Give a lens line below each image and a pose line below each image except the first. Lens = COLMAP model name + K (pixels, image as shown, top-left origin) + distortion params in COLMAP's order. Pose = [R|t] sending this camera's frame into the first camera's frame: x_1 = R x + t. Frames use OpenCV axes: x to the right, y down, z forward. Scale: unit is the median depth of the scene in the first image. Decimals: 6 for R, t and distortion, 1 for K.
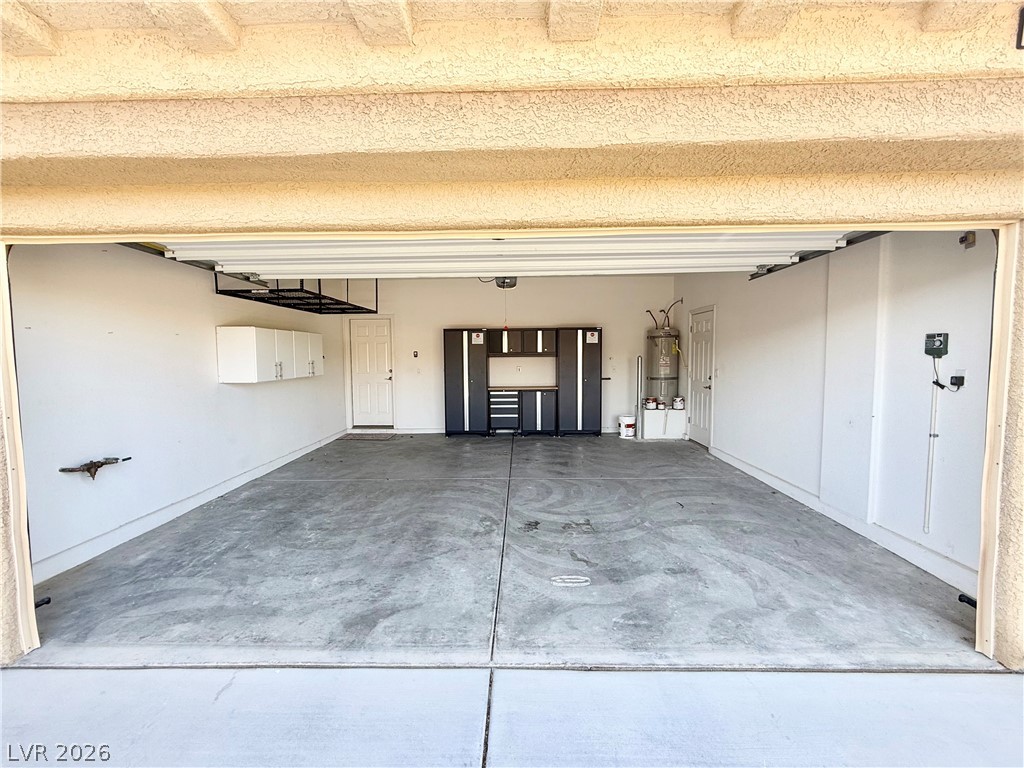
lens RADIAL K [[441.9, 0, 512.0], [0, 441.9, 384.0], [0, 0, 1]] dist [-0.000105, -0.000007]
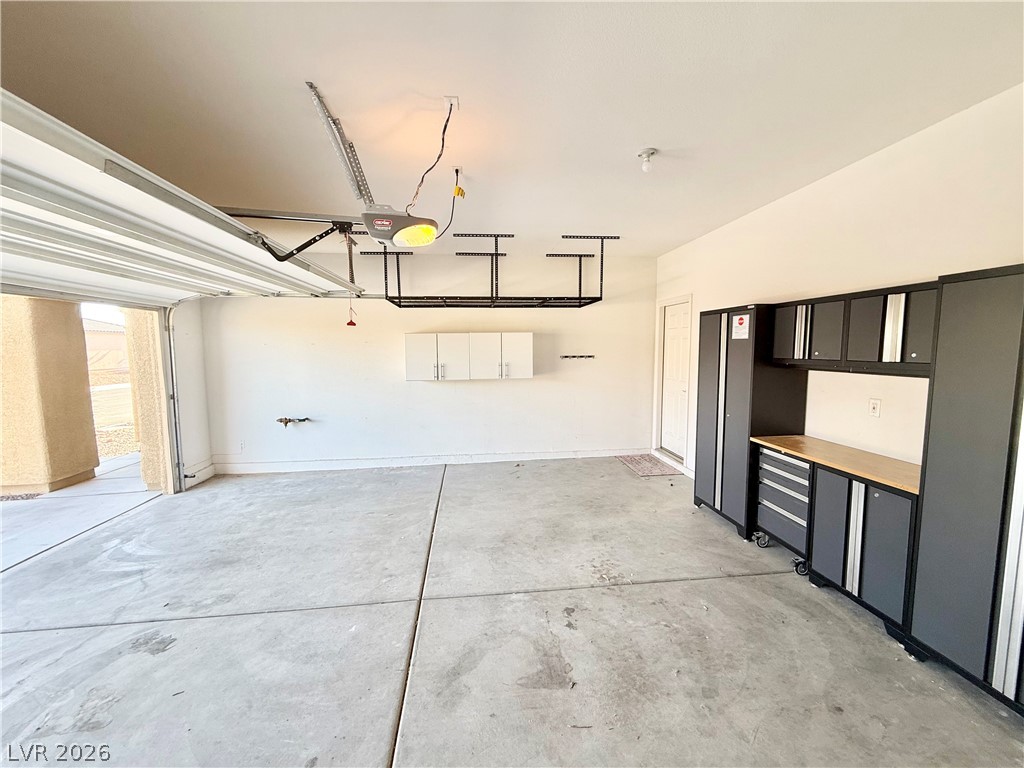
lens RADIAL K [[411.0, 0, 512.0], [0, 411.0, 384.0], [0, 0, 1]] dist [0.000474, 0.000216]
pose [[0.133985, 0.096280, -0.986295, 0.393940], [-0.062527, 0.994107, 0.088549, -0.080345], [0.989009, 0.049806, 0.139215, 0.846897]]
